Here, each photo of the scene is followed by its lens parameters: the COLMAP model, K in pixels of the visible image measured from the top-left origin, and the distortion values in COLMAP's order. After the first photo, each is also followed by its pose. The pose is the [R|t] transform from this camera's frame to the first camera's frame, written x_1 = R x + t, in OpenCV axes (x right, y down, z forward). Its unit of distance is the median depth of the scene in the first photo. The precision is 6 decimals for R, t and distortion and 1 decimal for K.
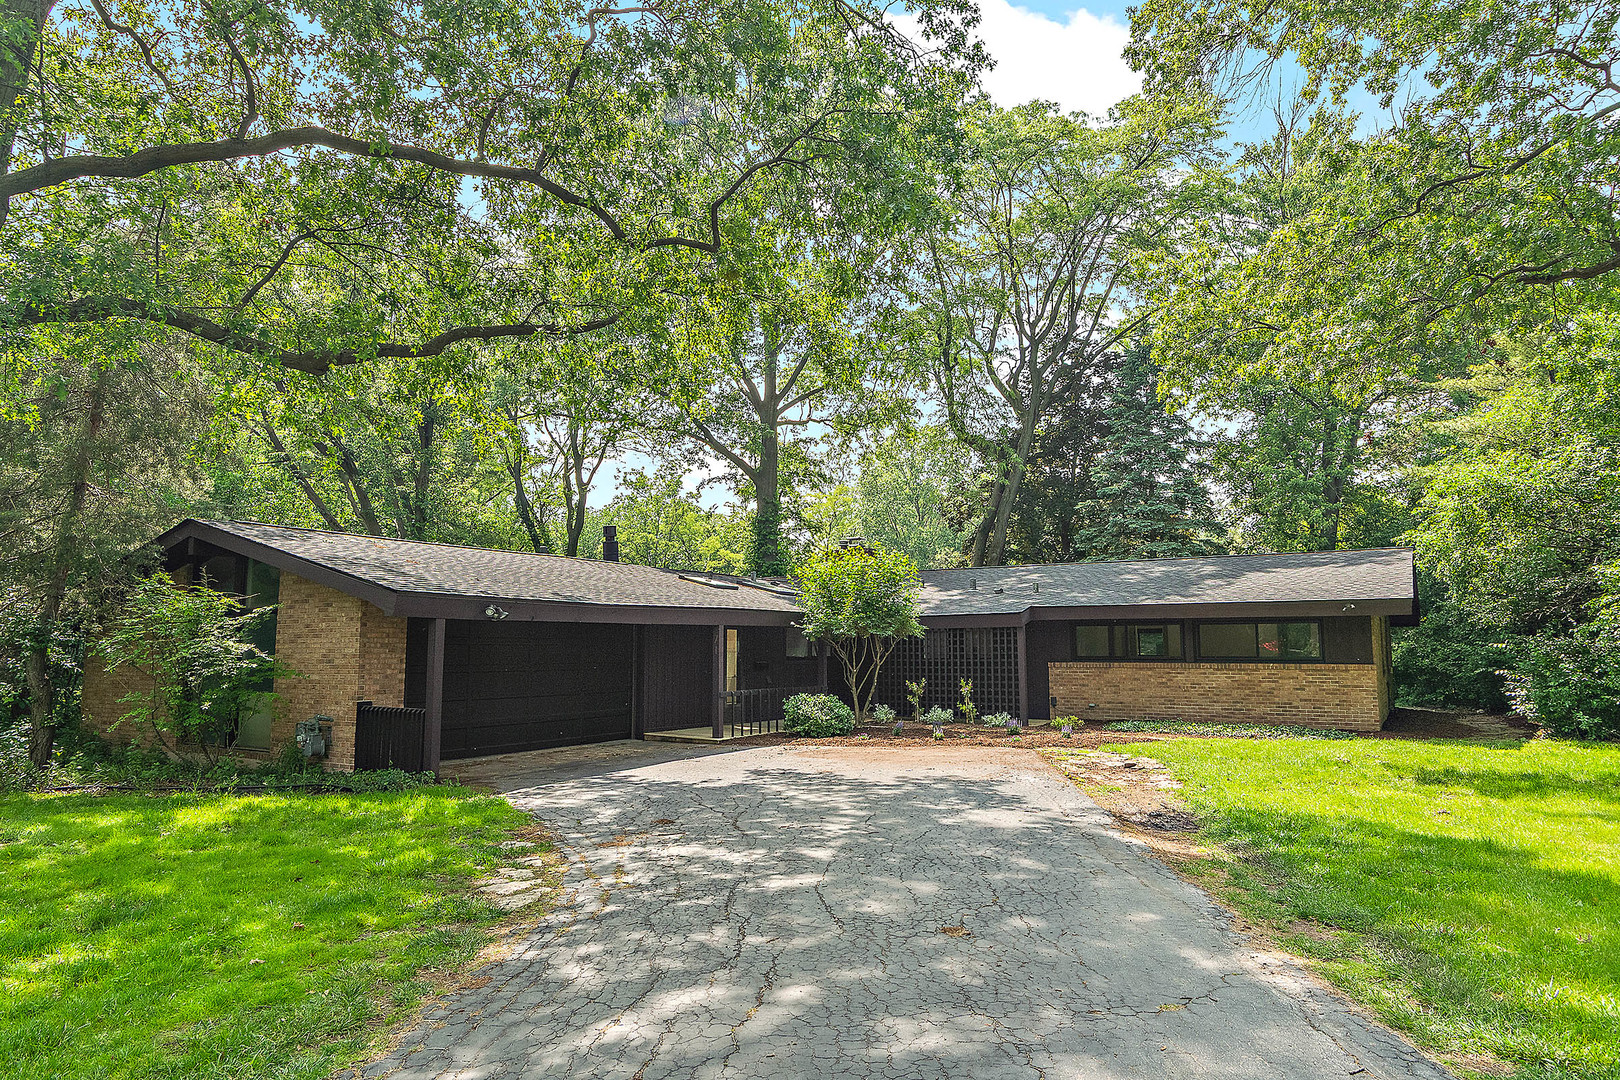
lens RADIAL K [[977.7, 0, 809.9], [0, 977.7, 539.5], [0, 0, 1]] dist [0.002568, 0.002310]
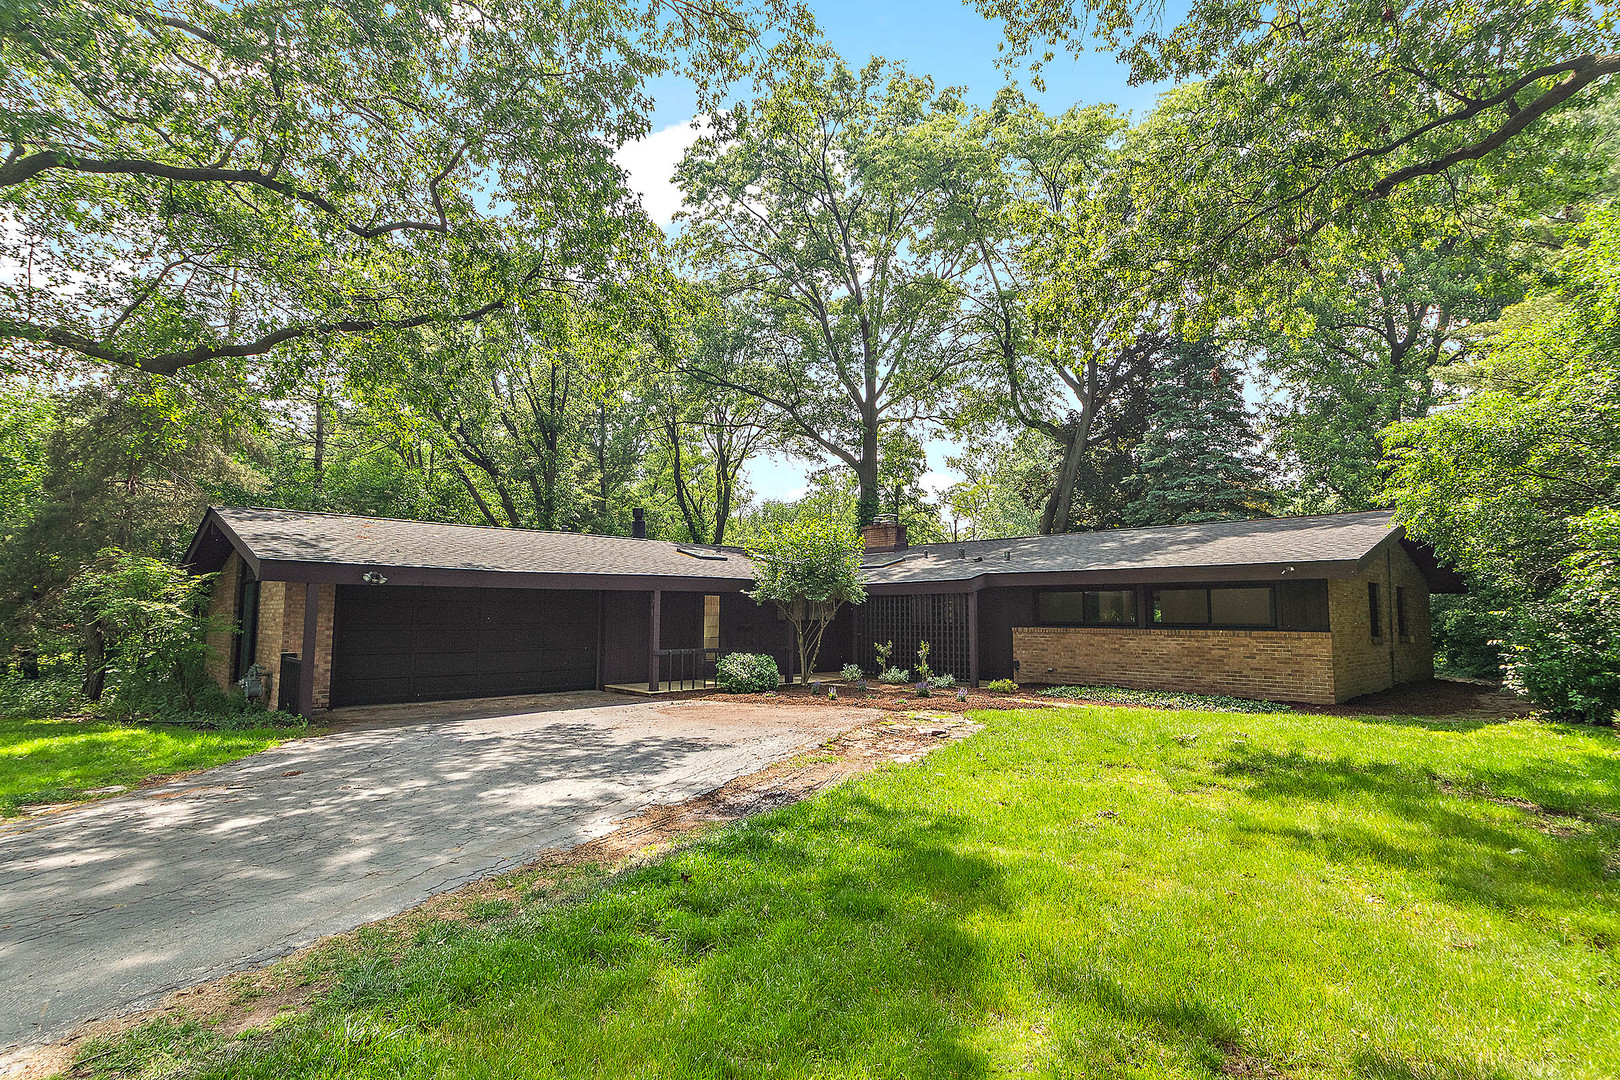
lens RADIAL K [[792.6, 0, 809.7], [0, 792.6, 545.8], [0, 0, 1]] dist [0.002822, -0.000946]
pose [[0.969507, -0.015935, -0.244546, 0.265622], [0.021709, 0.999545, 0.020933, 0.018400], [0.244101, -0.025603, 0.969412, 0.145716]]
